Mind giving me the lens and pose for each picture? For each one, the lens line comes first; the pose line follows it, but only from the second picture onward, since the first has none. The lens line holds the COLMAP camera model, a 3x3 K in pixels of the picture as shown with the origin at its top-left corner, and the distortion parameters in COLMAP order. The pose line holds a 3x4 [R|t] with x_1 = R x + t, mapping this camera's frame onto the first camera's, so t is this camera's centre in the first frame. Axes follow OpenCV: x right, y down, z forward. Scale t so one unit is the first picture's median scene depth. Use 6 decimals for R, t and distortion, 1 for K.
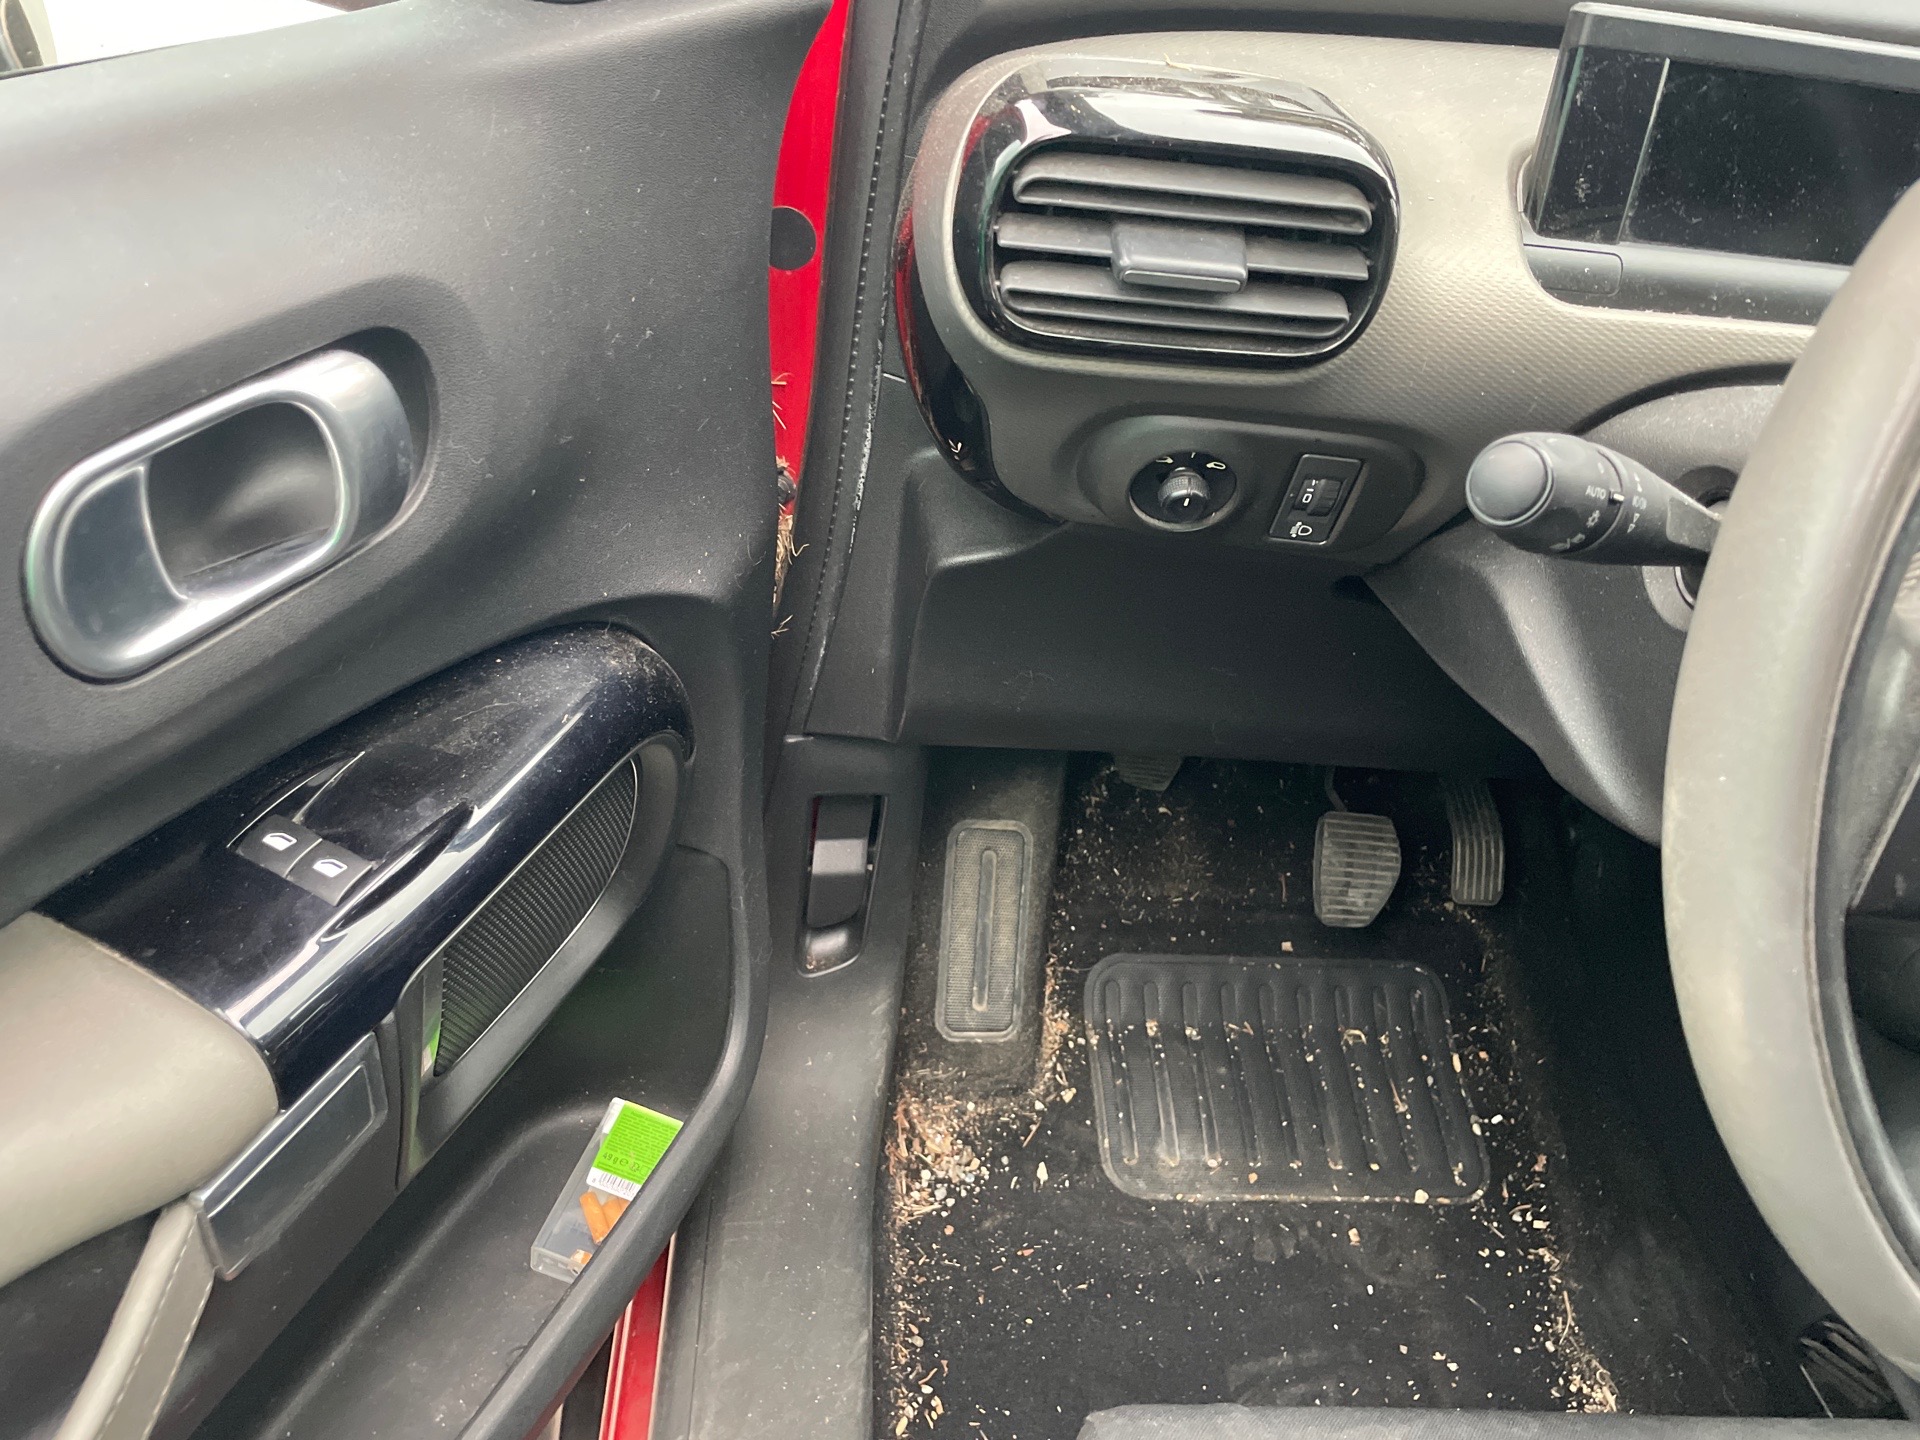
lens RADIAL K [[1456.6, 0, 941.4], [0, 1456.6, 699.9], [0, 0, 1]] dist [0.073966, -0.099586]
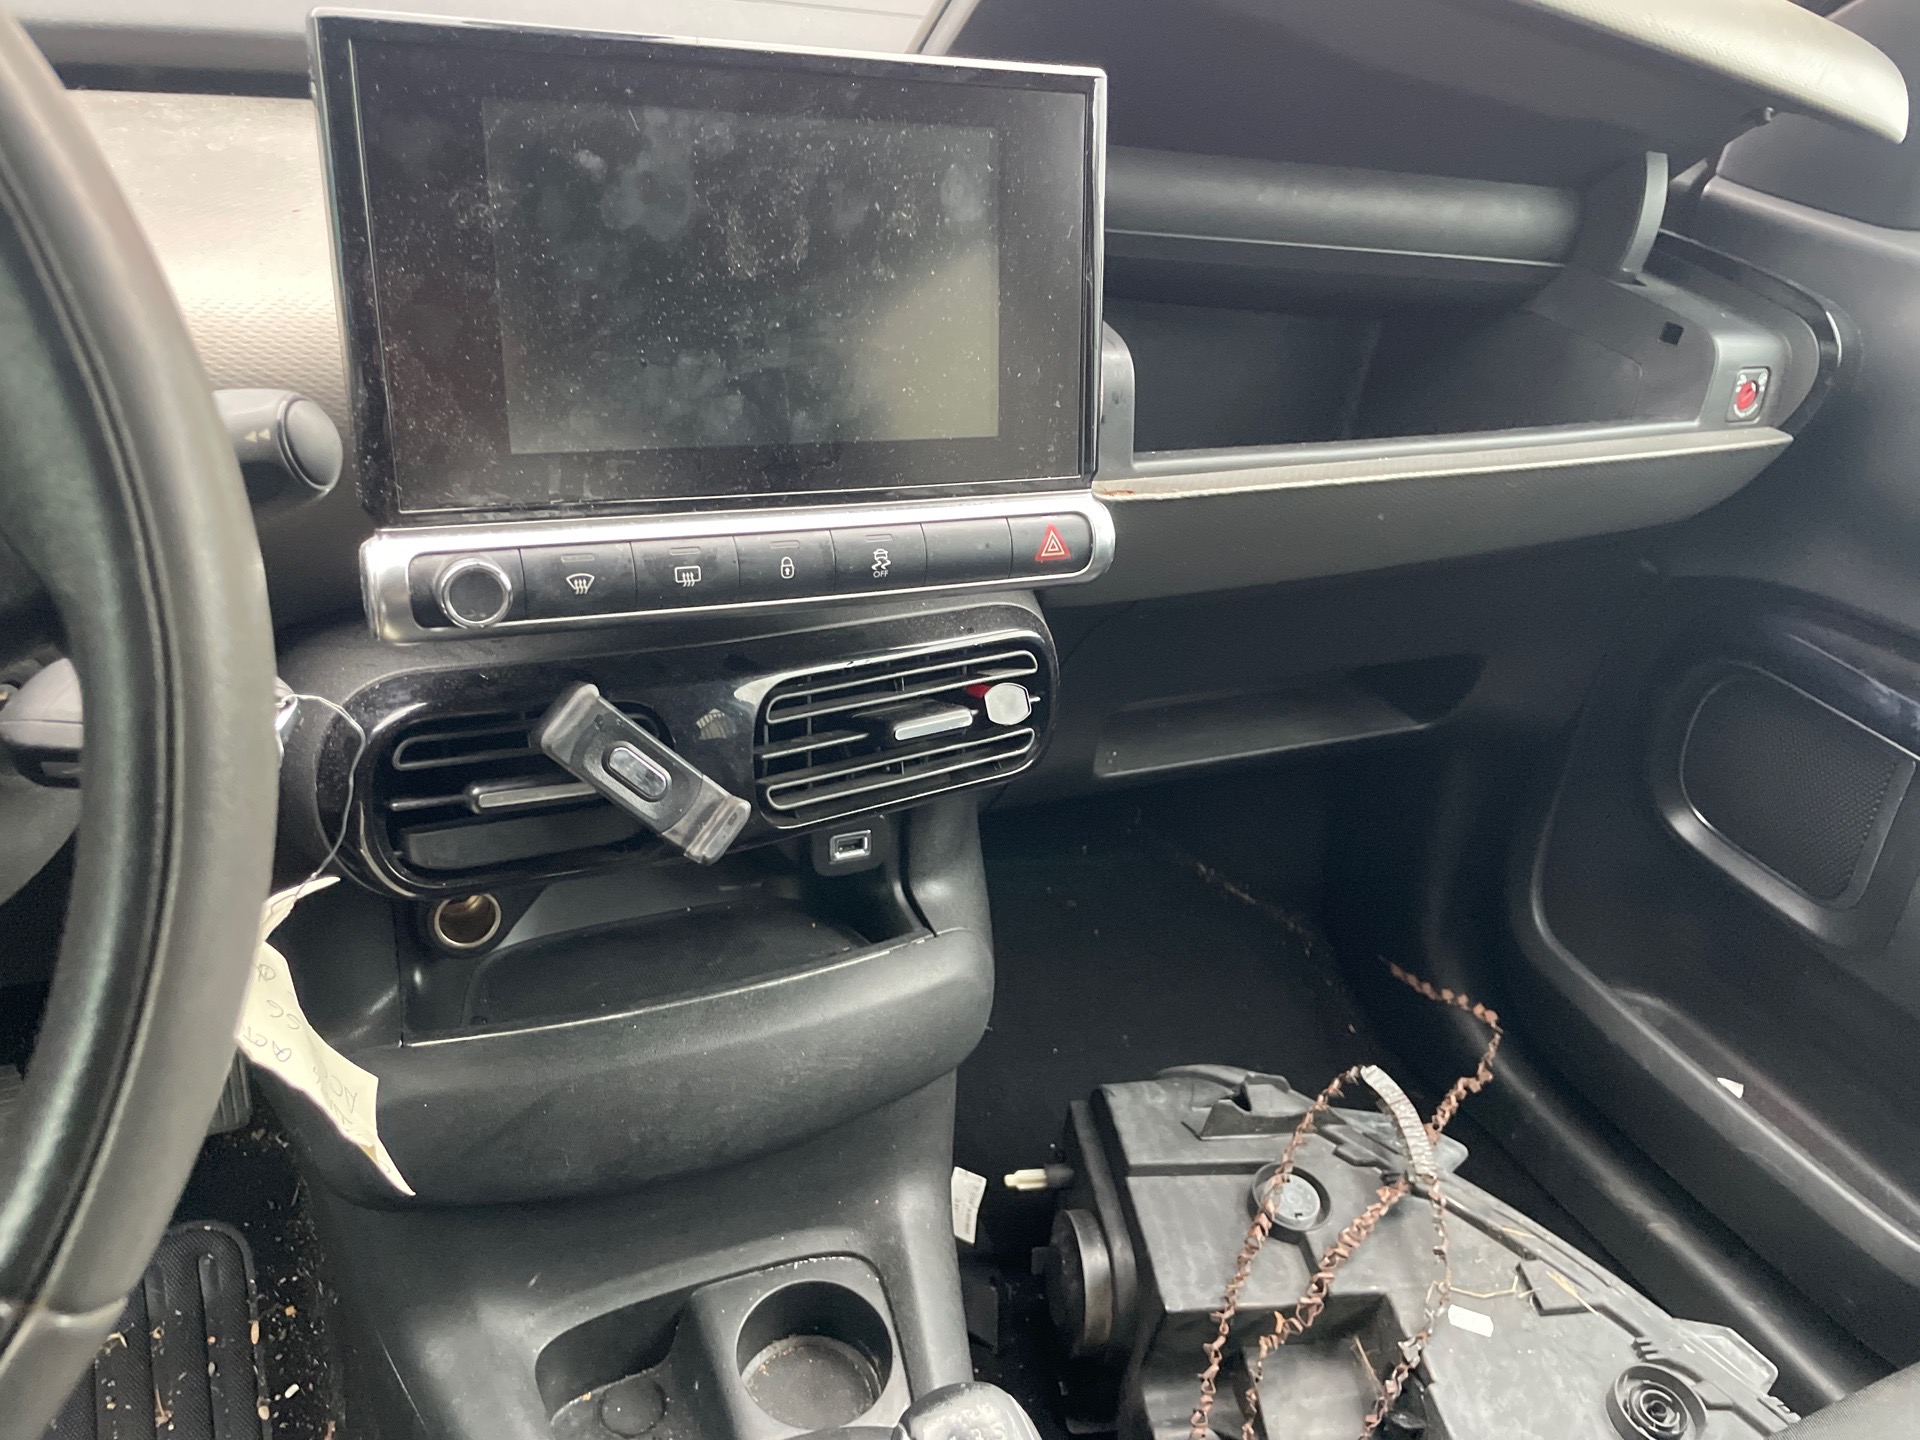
lens RADIAL K [[1474.4, 0, 969.9], [0, 1474.4, 700.7], [0, 0, 1]] dist [0.084416, -0.120586]
pose [[0.920660, -0.204046, 0.332791, 0.552883], [0.245866, 0.965270, -0.088342, 0.089288], [-0.303207, 0.163155, 0.938853, 0.065106]]
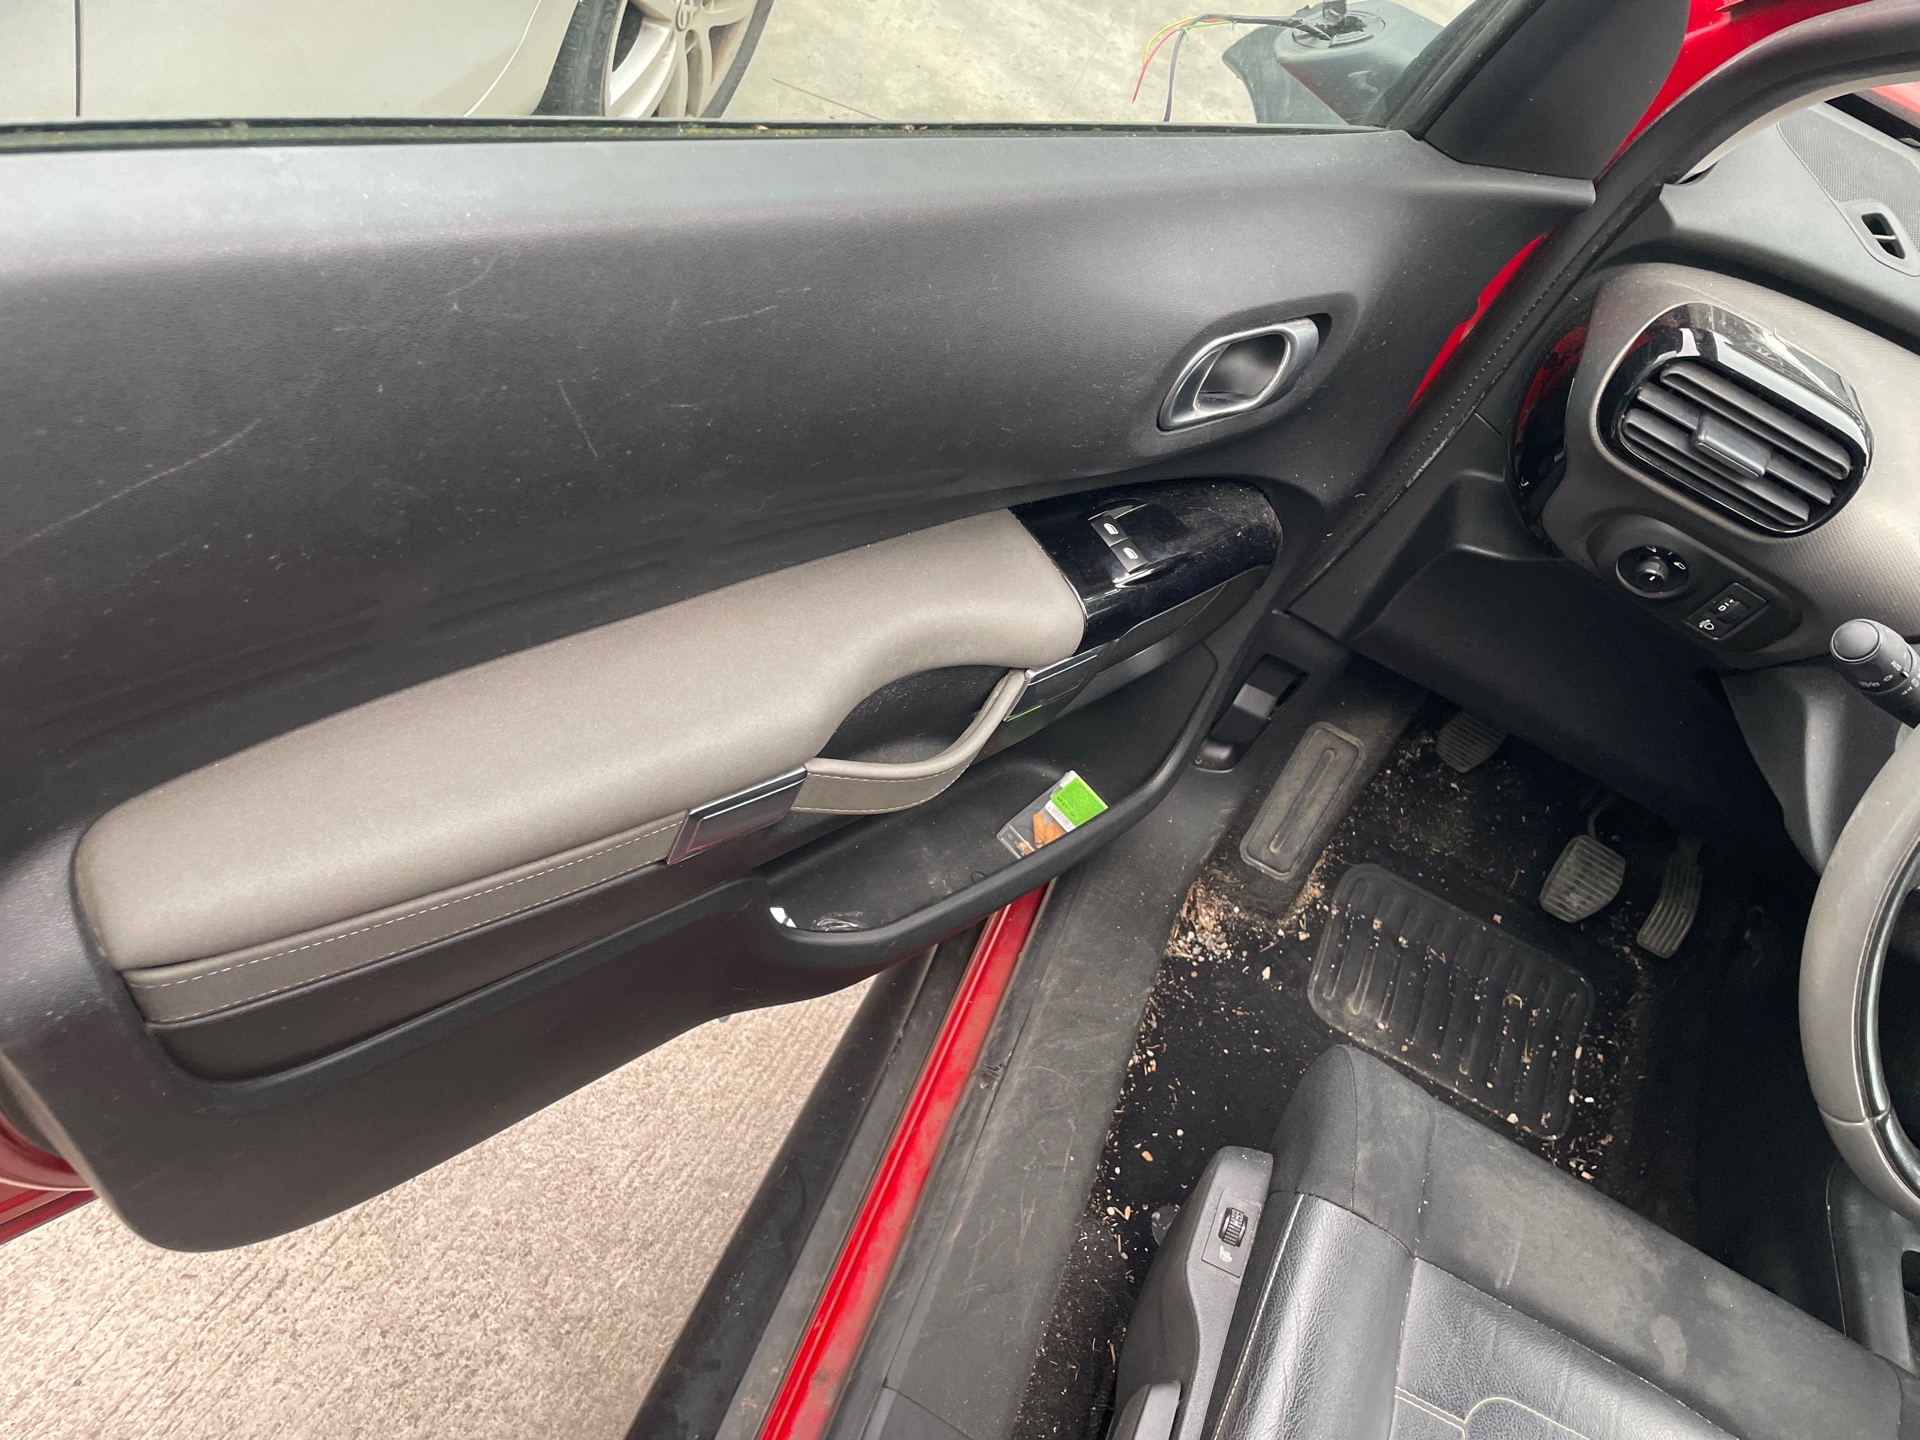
lens RADIAL K [[1452.1, 0, 975.1], [0, 1452.1, 717.6], [0, 0, 1]] dist [0.081967, -0.109918]
pose [[0.894476, 0.437601, -0.091751, -0.155816], [-0.429829, 0.898102, 0.093061, 0.094727], [0.123125, -0.043804, 0.991424, -0.389386]]
